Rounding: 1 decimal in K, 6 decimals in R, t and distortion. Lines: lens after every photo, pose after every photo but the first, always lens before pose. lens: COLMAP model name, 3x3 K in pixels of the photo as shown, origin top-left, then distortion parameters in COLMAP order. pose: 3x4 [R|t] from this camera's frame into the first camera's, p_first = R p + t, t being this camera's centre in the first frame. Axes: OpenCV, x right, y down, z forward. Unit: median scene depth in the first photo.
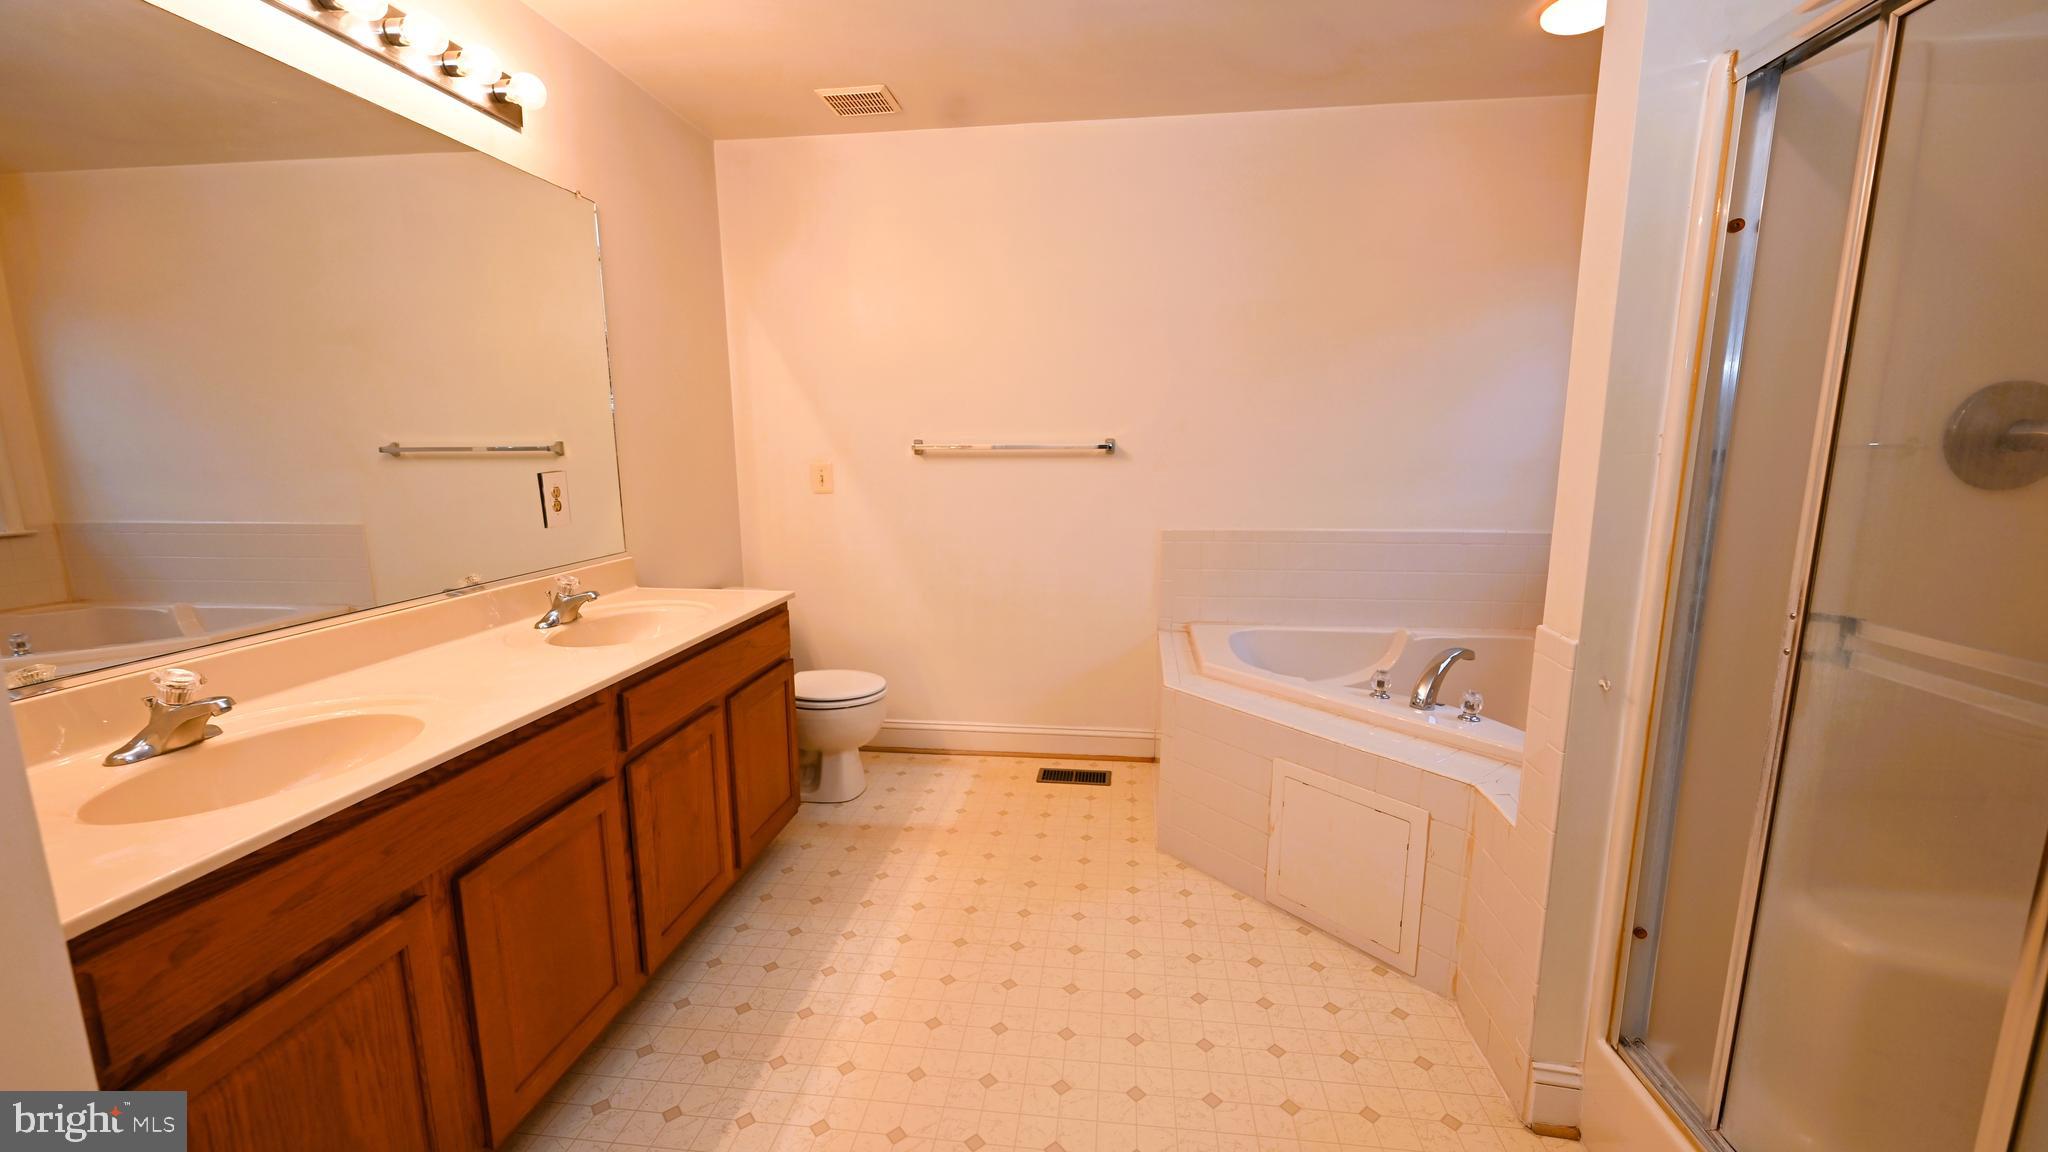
lens RADIAL K [[819.4, 0, 1024.0], [0, 819.4, 580.9], [0, 0, 1]] dist [0.000965, 0.000290]
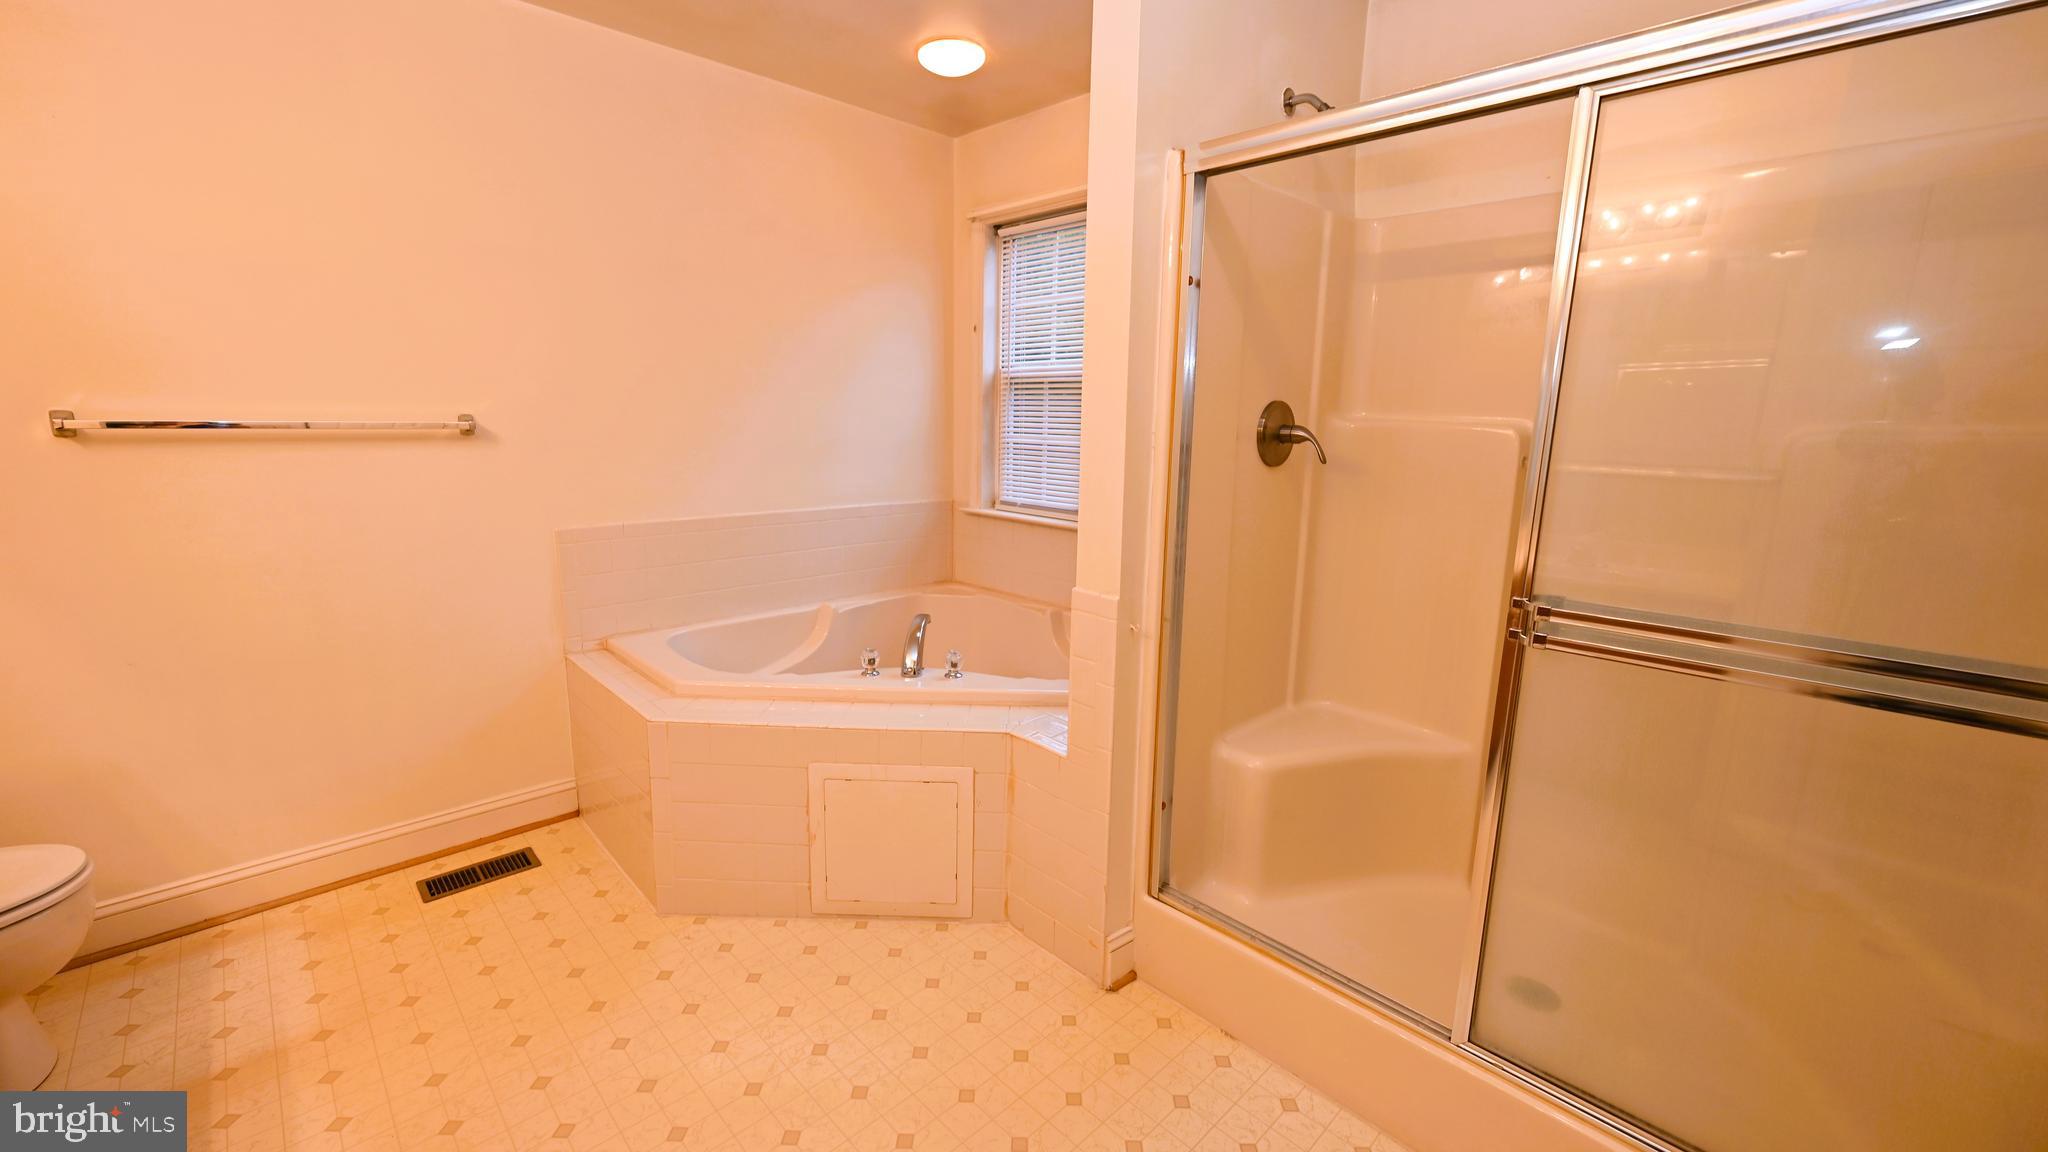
lens RADIAL K [[819.4, 0, 1024.4], [0, 819.4, 566.5], [0, 0, 1]] dist [0.000965, 0.000290]
pose [[0.625644, -0.128842, 0.769396, -0.228677], [0.109995, 0.990983, 0.076504, -0.052332], [-0.772315, 0.036766, 0.634174, 0.197618]]
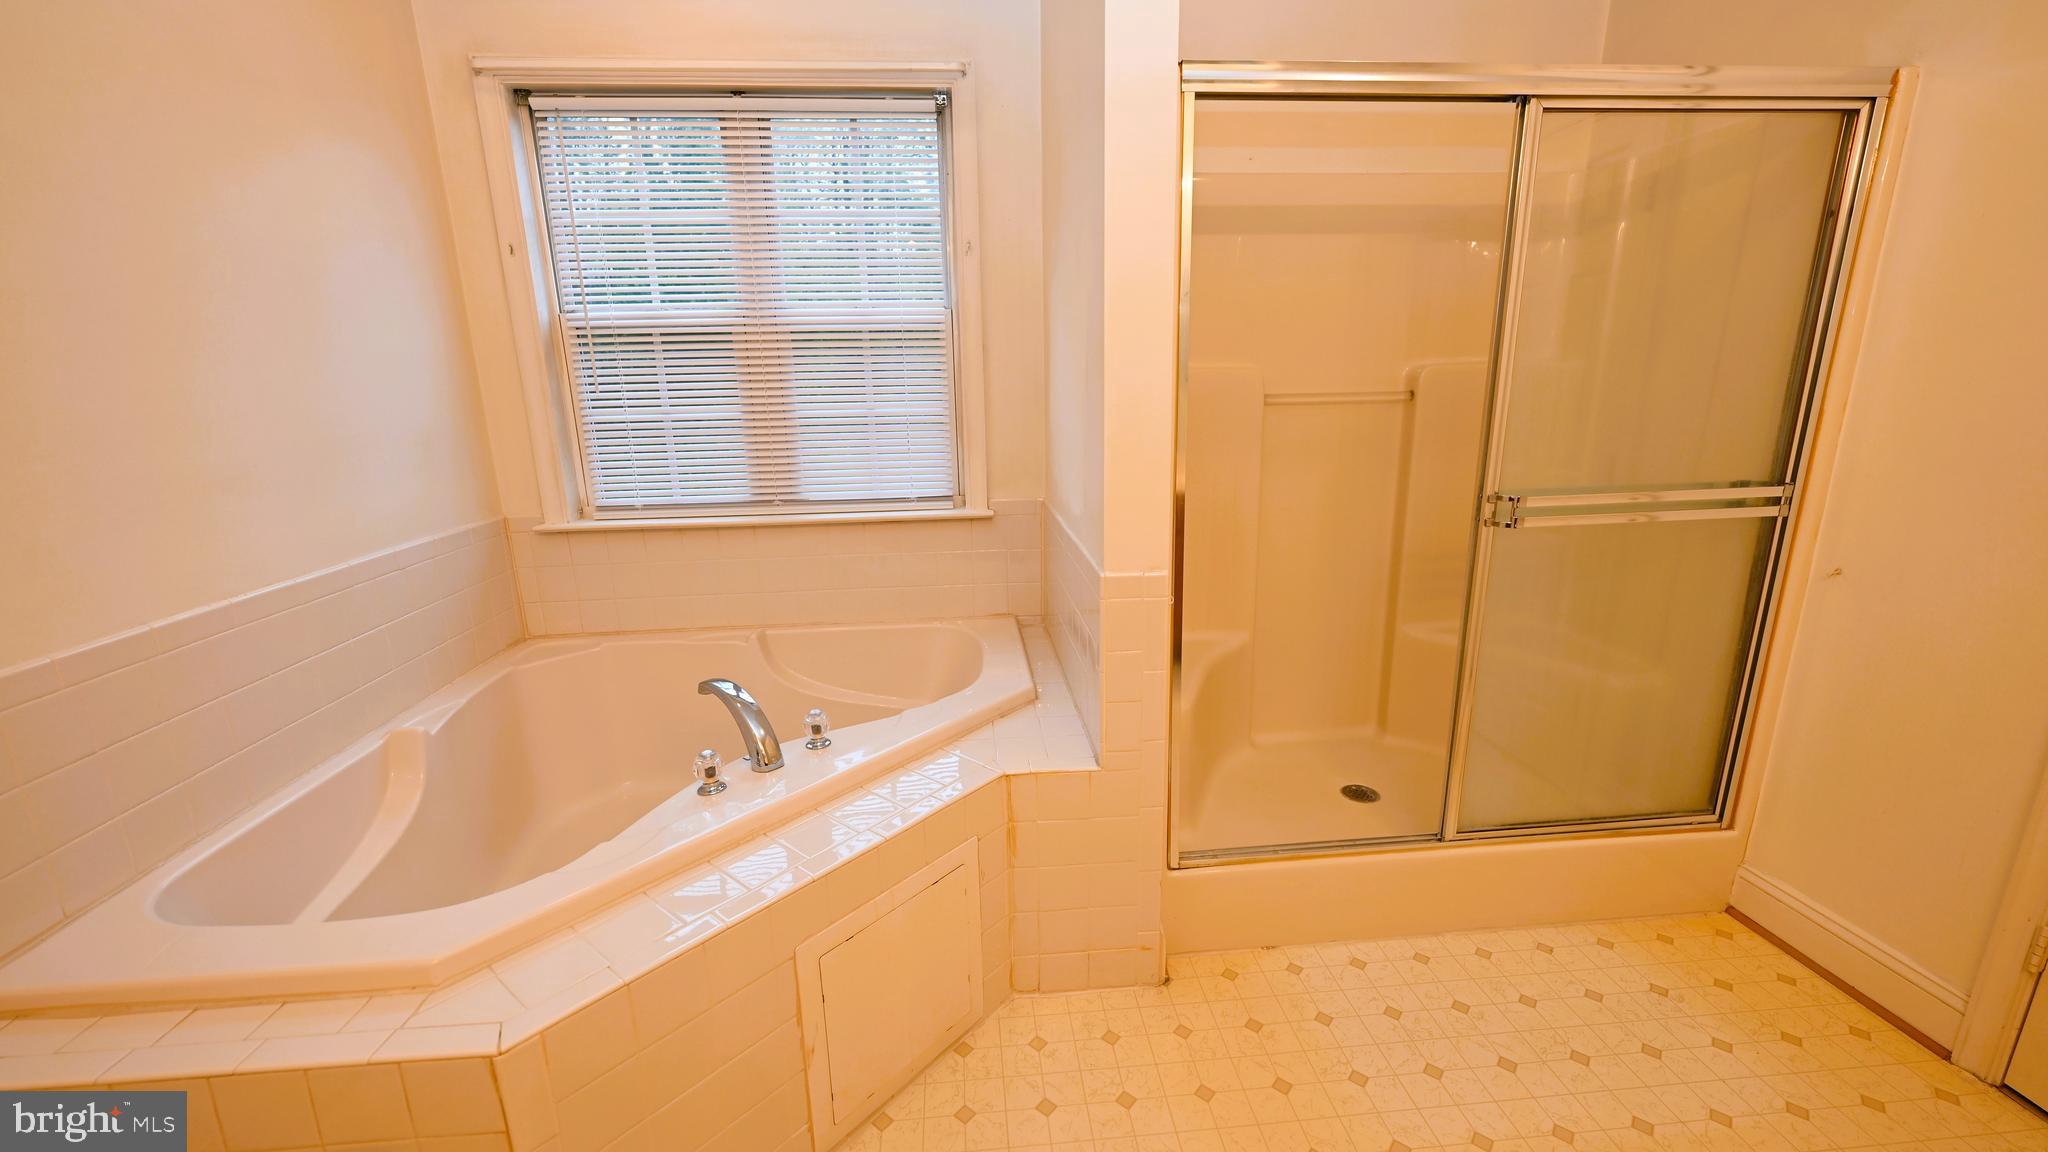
lens RADIAL K [[819.4, 0, 1021.7], [0, 819.4, 579.3], [0, 0, 1]] dist [0.000965, 0.000290]
pose [[-0.212201, -0.229813, 0.949819, -0.219017], [0.184268, 0.945109, 0.269841, -0.158156], [-0.959696, 0.232281, -0.158206, 0.852465]]
